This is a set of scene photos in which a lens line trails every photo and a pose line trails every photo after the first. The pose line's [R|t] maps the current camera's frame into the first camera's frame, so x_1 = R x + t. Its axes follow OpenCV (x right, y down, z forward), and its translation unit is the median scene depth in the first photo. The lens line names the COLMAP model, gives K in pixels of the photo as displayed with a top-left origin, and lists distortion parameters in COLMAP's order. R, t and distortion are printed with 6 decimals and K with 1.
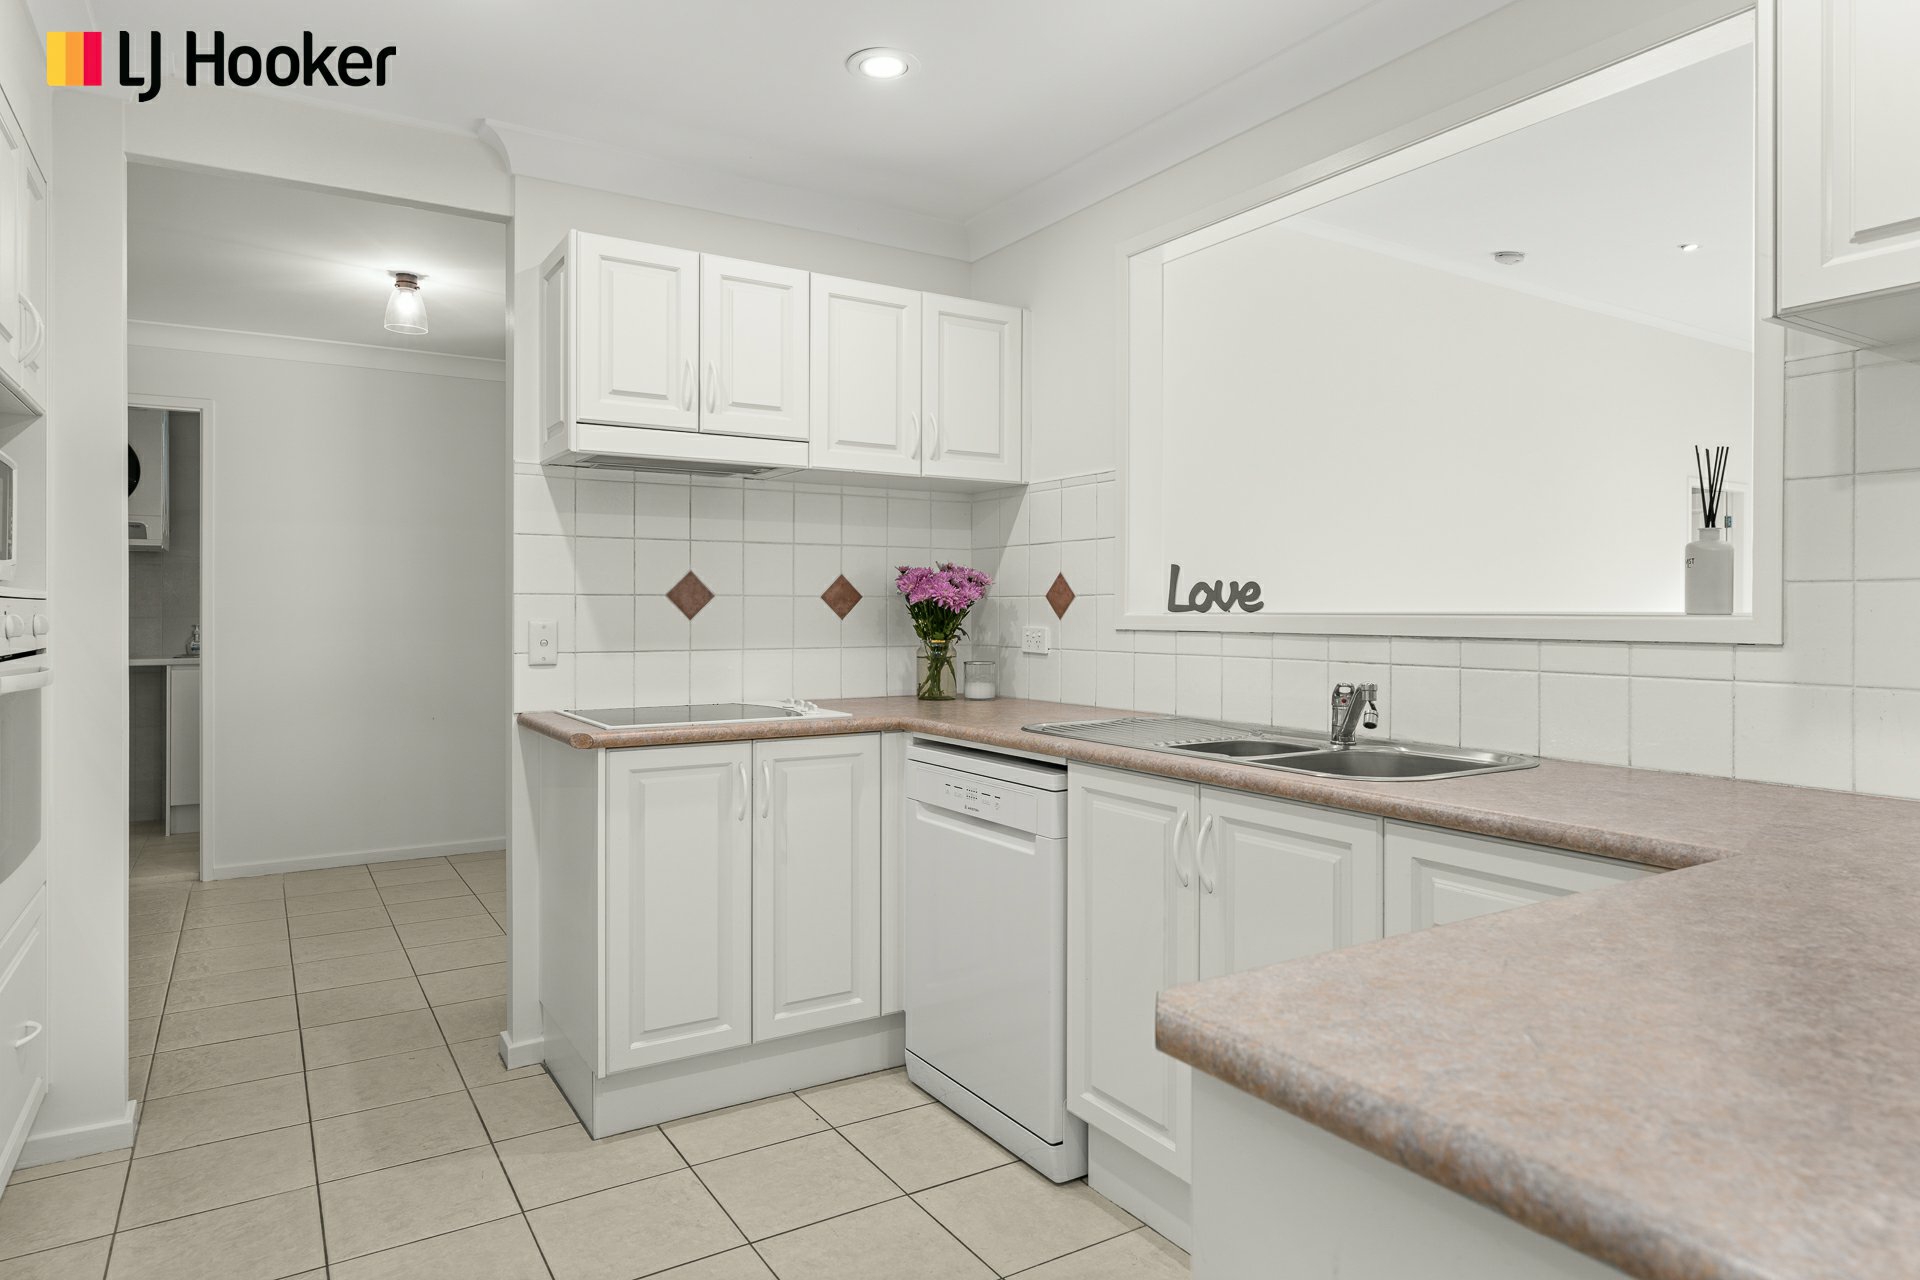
lens RADIAL K [[1119.6, 0, 1017.7], [0, 1119.6, 613.1], [0, 0, 1]] dist [-0.001274, 0.002218]
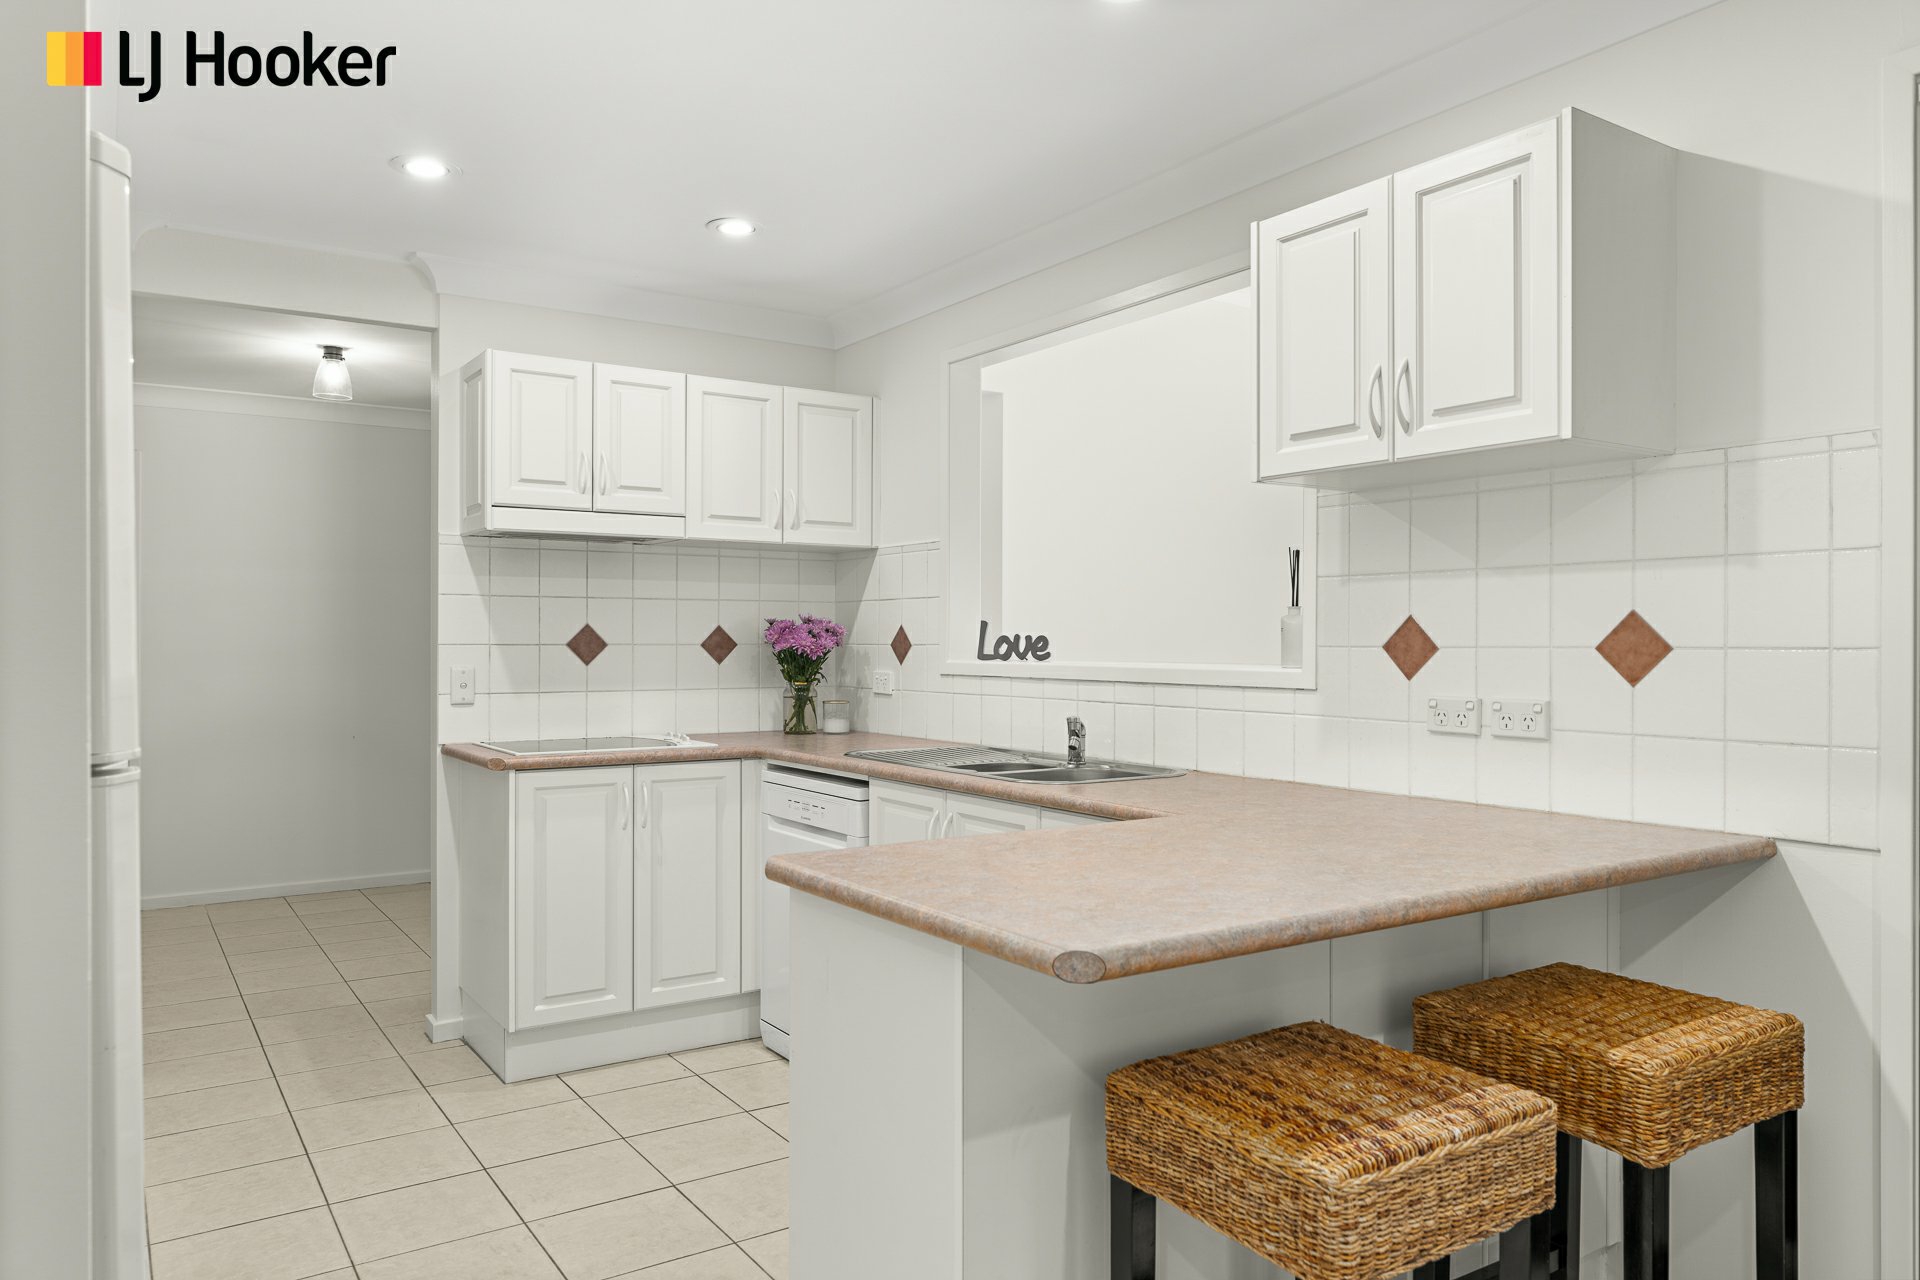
lens RADIAL K [[1289.3, 0, 975.0], [0, 1289.3, 637.2], [0, 0, 1]] dist [0.004524, -0.006559]
pose [[0.999962, -0.000834, -0.008690, 0.140198], [0.000782, 0.999982, -0.005983, -0.017109], [0.008694, 0.005976, 0.999944, -0.387810]]
